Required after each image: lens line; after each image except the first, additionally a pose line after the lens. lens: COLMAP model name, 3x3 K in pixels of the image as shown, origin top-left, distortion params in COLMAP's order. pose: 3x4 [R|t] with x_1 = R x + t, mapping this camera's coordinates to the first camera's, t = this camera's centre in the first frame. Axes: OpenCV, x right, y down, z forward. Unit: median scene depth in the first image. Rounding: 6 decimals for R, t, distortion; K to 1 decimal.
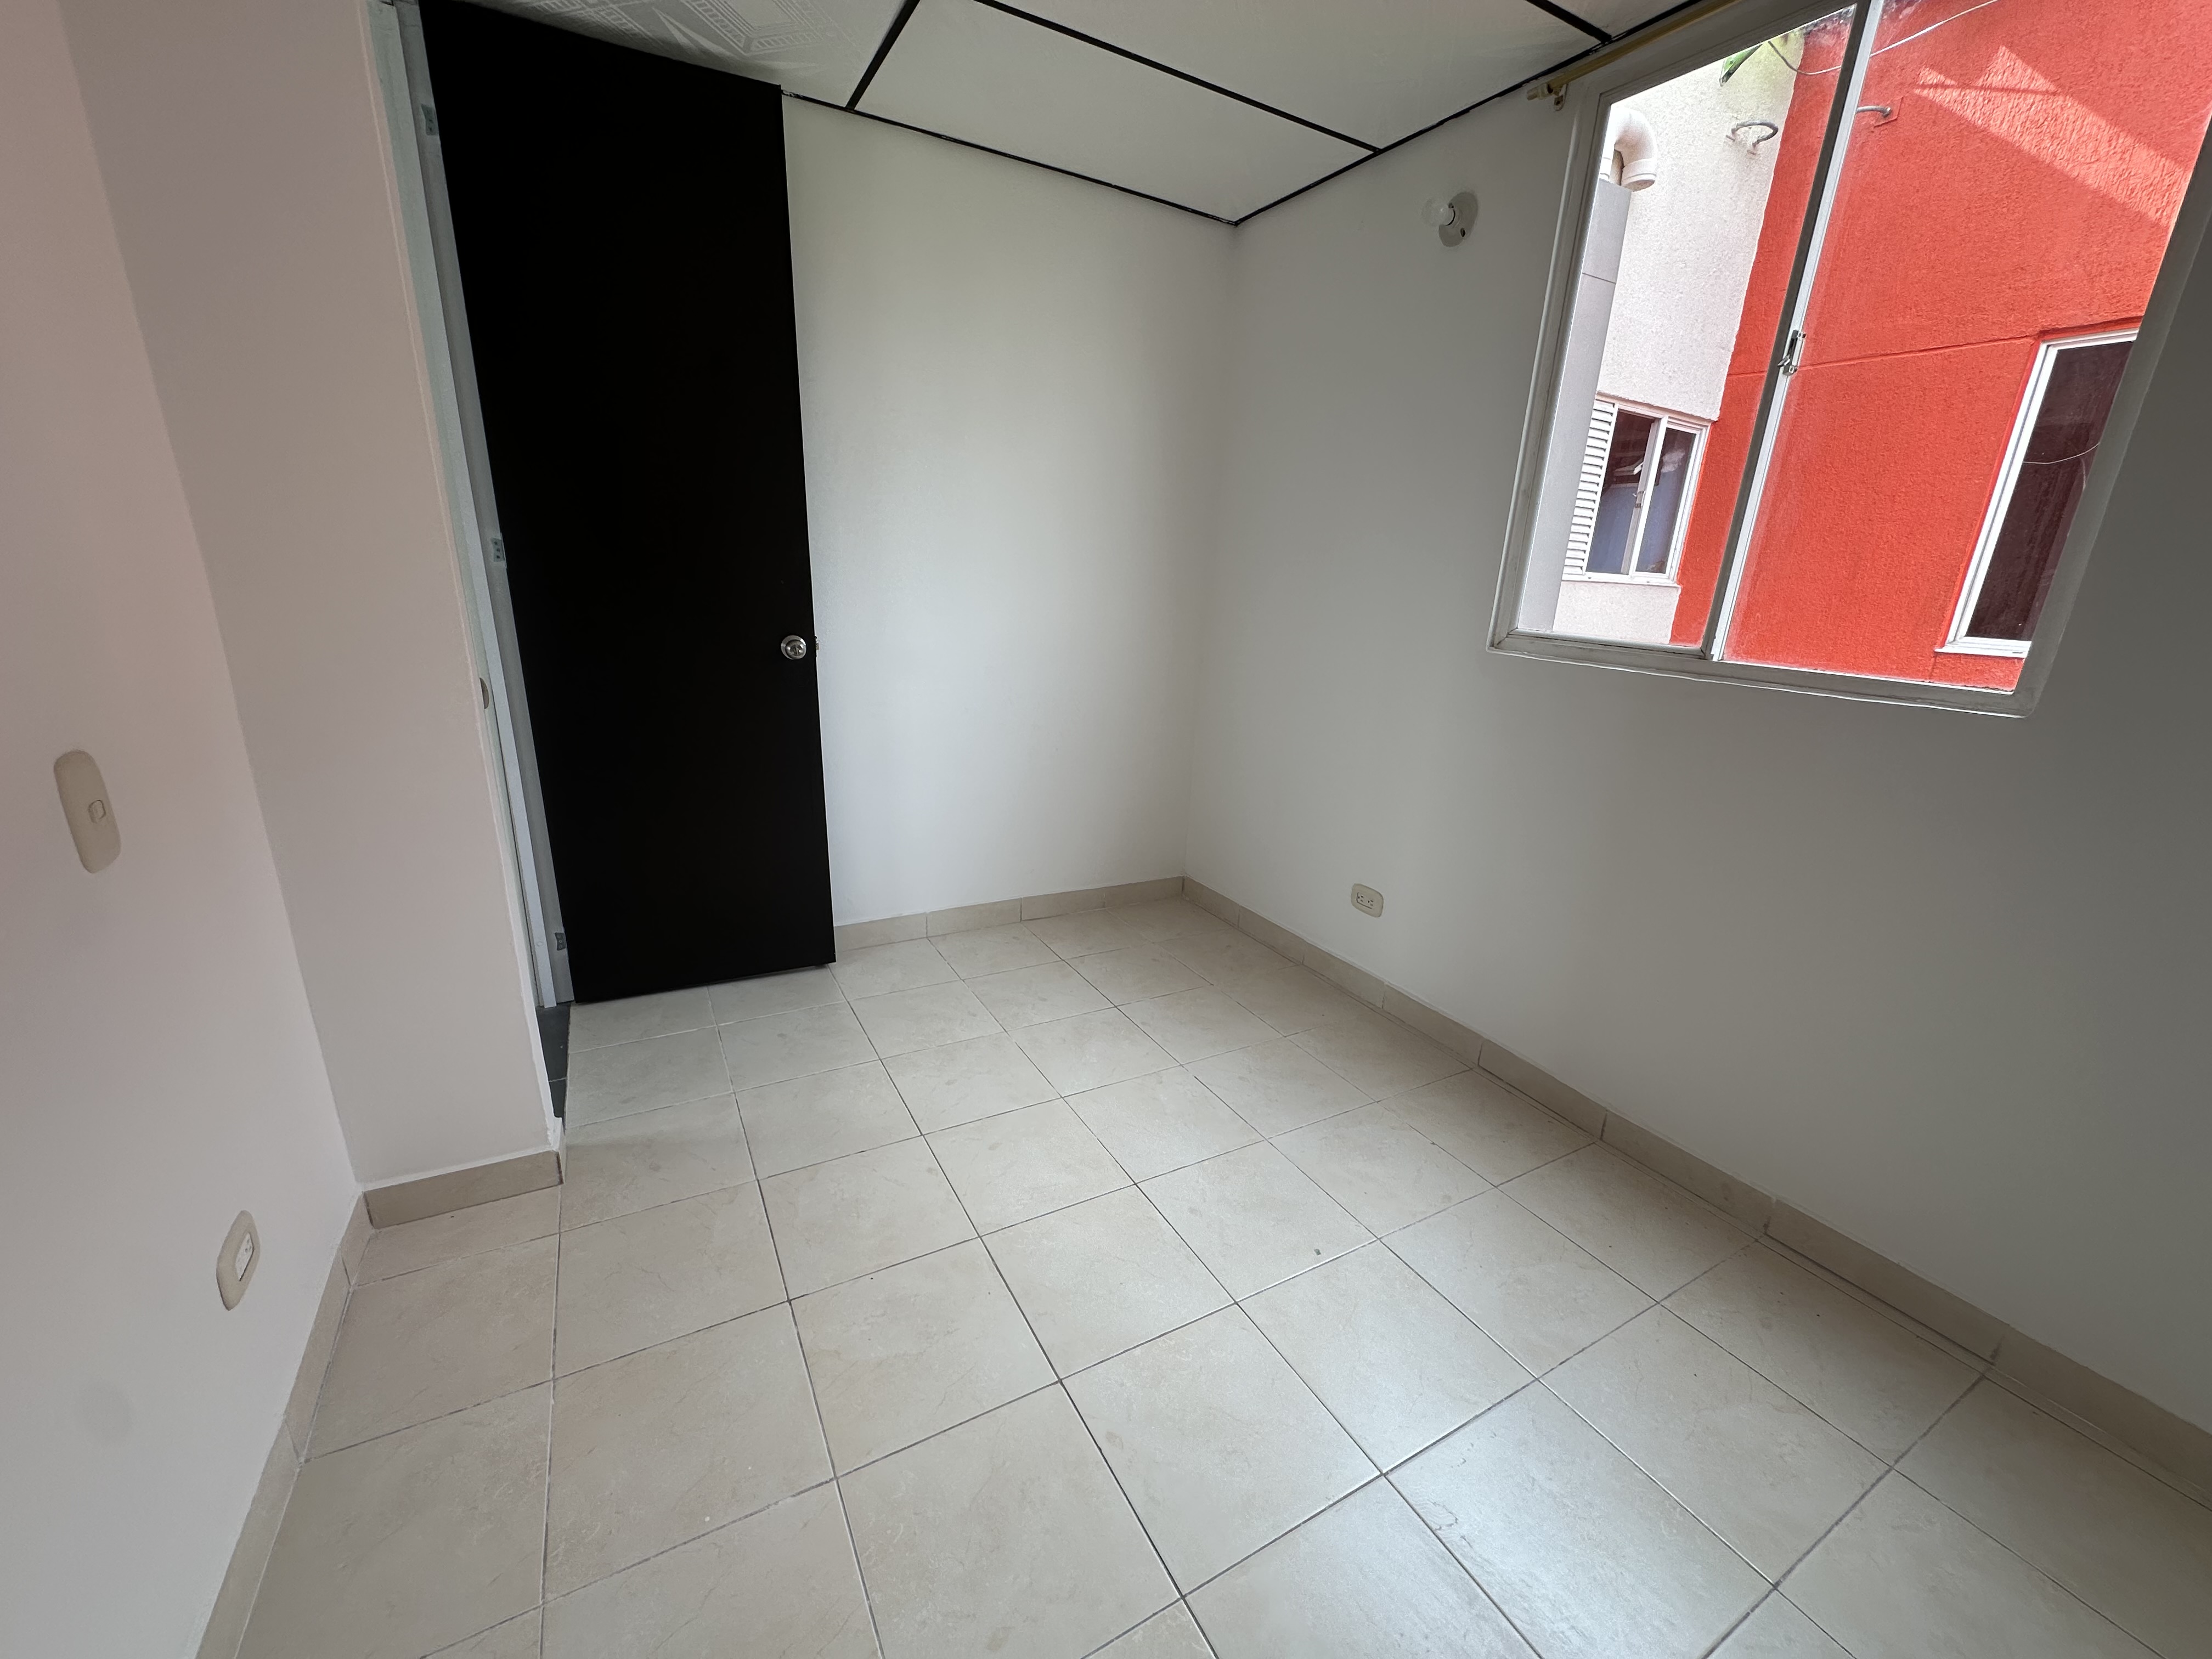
lens RADIAL K [[881.6, 0, 1104.7], [0, 881.6, 835.3], [0, 0, 1]] dist [-0.004260, 0.000743]
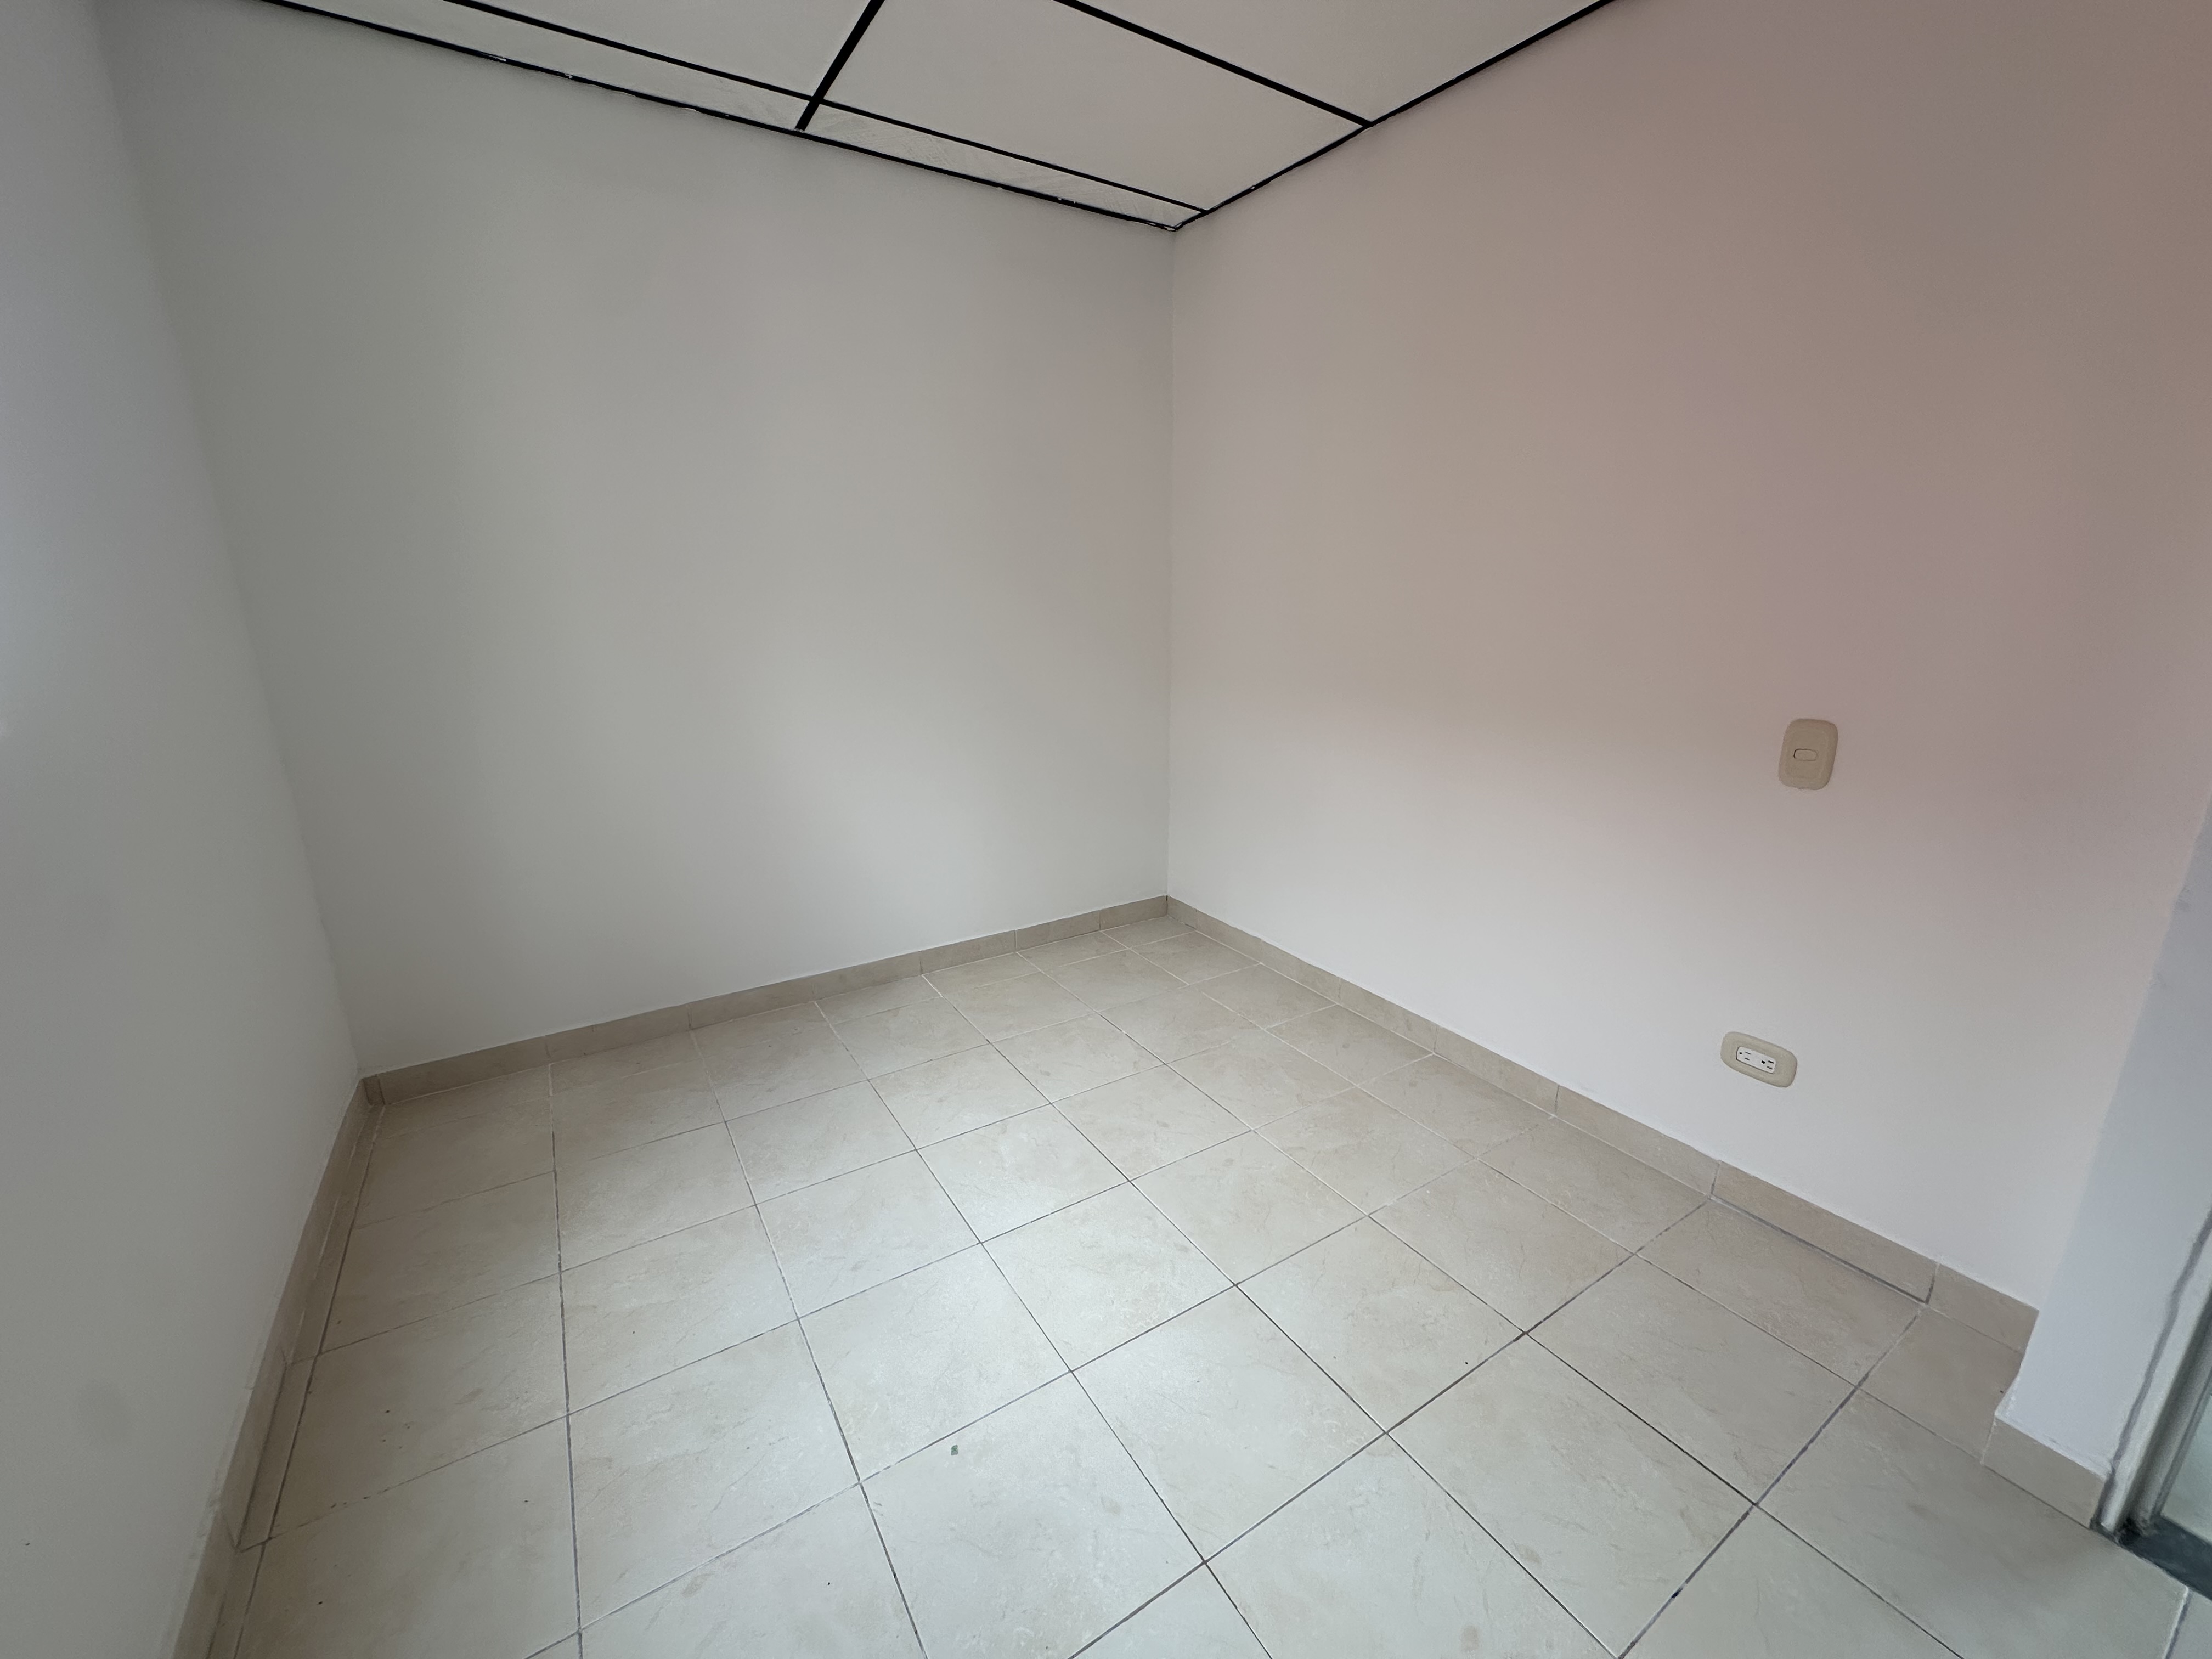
lens RADIAL K [[881.6, 0, 1108.4], [0, 881.6, 830.9], [0, 0, 1]] dist [-0.004260, 0.000743]
pose [[-0.996472, -0.032196, -0.077500, 0.142650], [-0.068496, 0.845590, 0.529420, -0.319473], [0.048488, 0.532861, -0.844813, 1.080104]]
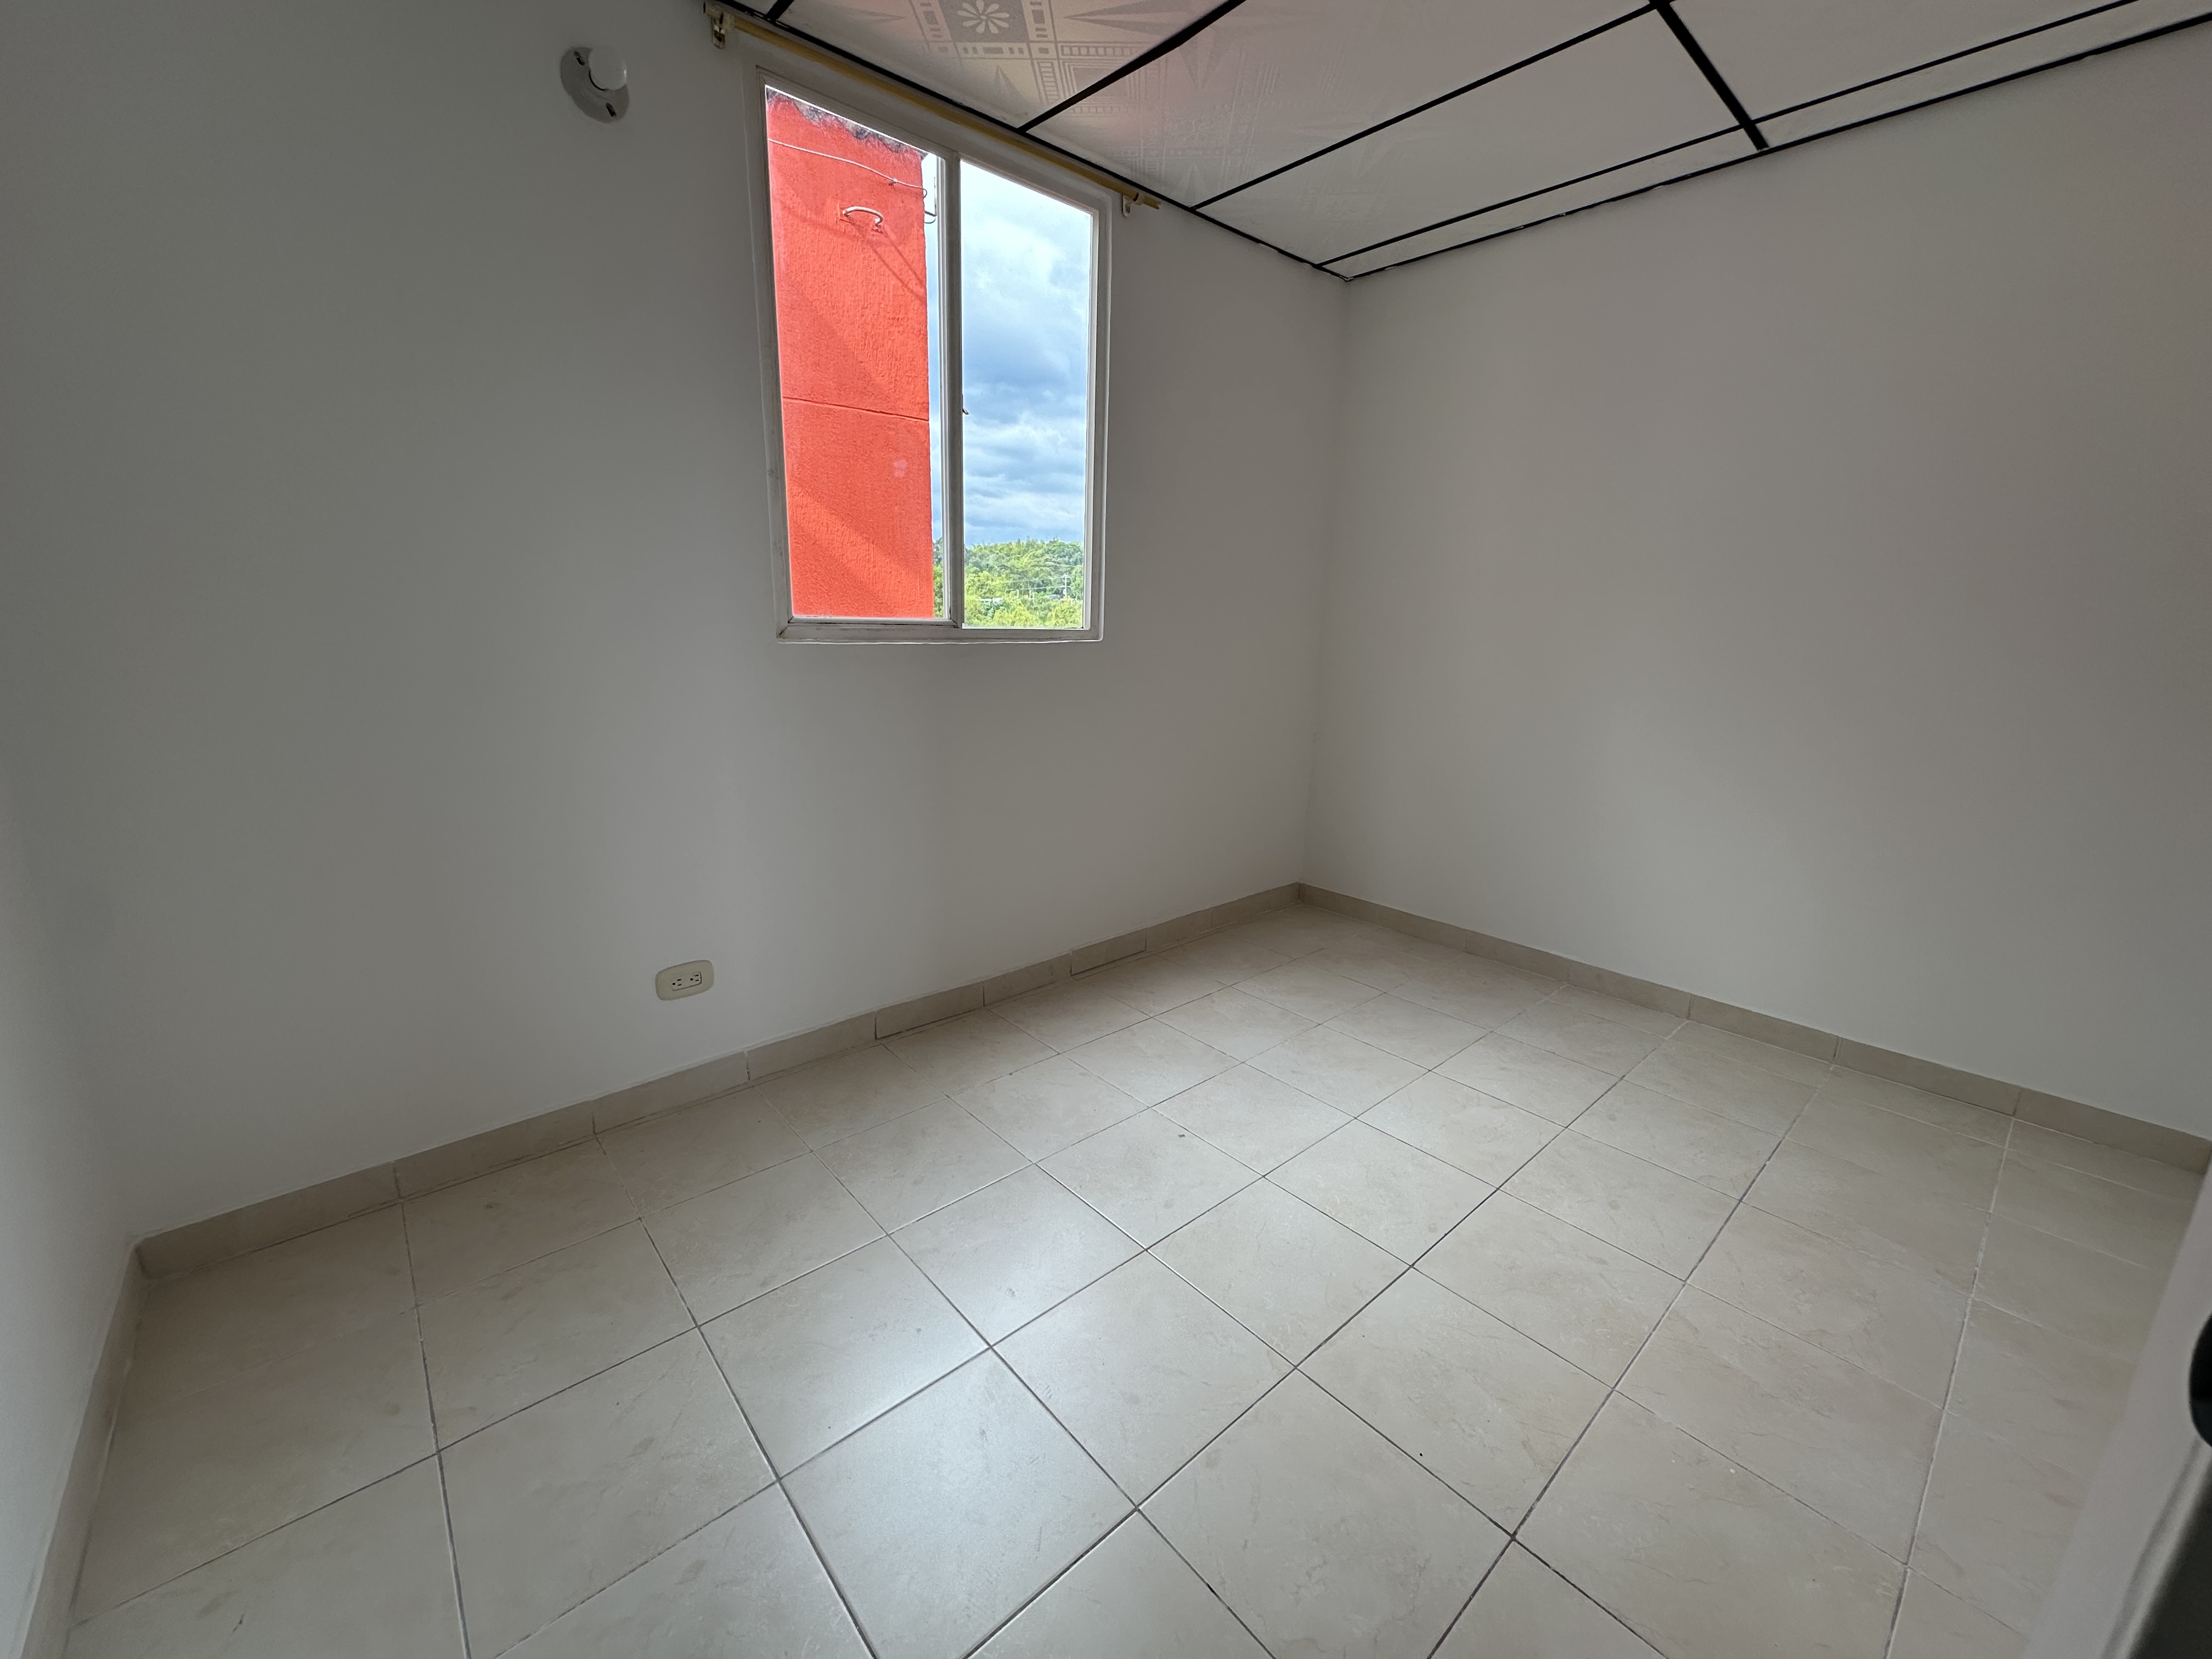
lens RADIAL K [[881.6, 0, 1107.2], [0, 881.6, 833.8], [0, 0, 1]] dist [-0.004260, 0.000743]
pose [[-0.216083, -0.290191, 0.932254, -0.580347], [0.255406, 0.904765, 0.340834, -0.263272], [-0.942378, 0.311752, -0.121388, 0.878891]]
